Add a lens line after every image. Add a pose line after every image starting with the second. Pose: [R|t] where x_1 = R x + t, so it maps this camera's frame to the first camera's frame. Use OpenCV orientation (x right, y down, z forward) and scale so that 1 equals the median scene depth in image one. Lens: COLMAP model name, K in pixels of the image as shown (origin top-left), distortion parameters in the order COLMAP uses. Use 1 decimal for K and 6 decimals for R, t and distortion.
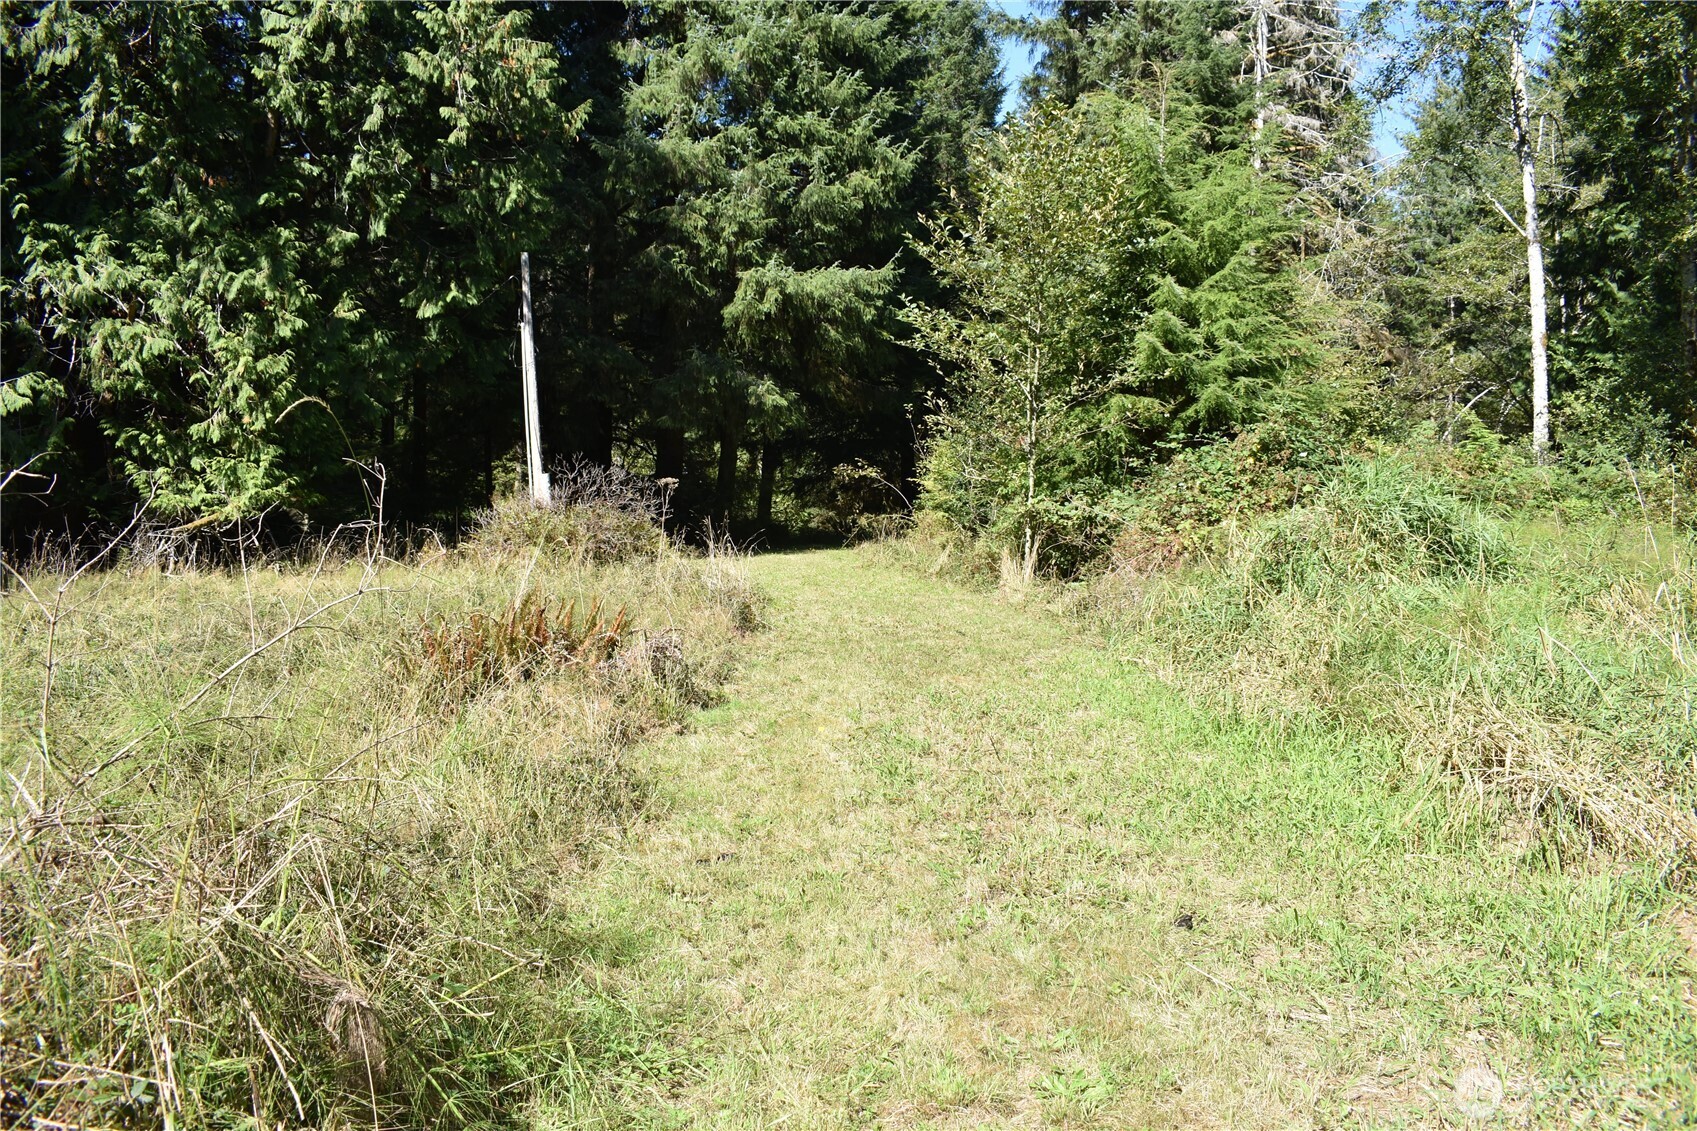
lens RADIAL K [[1306.9, 0, 848.5], [0, 1306.9, 565.5], [0, 0, 1]] dist [-0.003511, -0.000285]
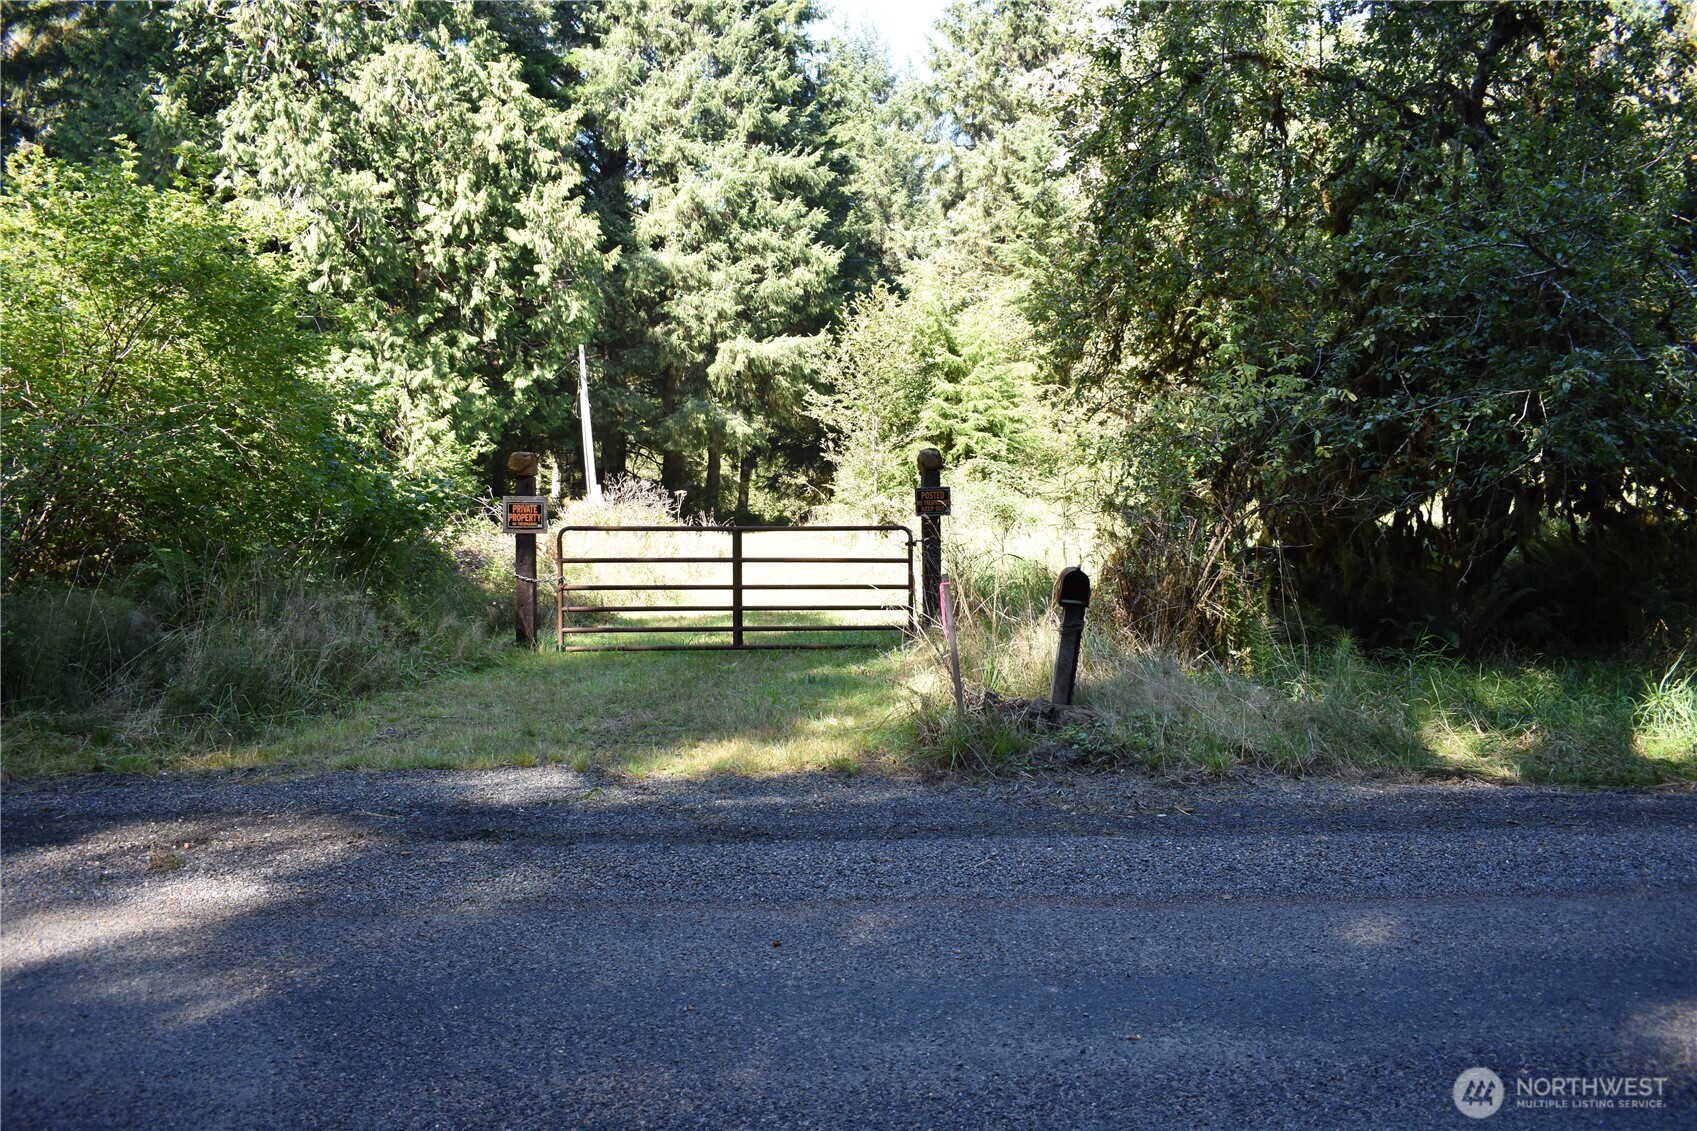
lens RADIAL K [[1337.7, 0, 848.5], [0, 1337.7, 565.5], [0, 0, 1]] dist [0.003899, 0.000529]
pose [[0.999751, -0.021654, 0.005409, 0.049261], [0.021610, 0.999733, 0.008164, 0.016685], [-0.005585, -0.008045, 0.999952, -0.510044]]
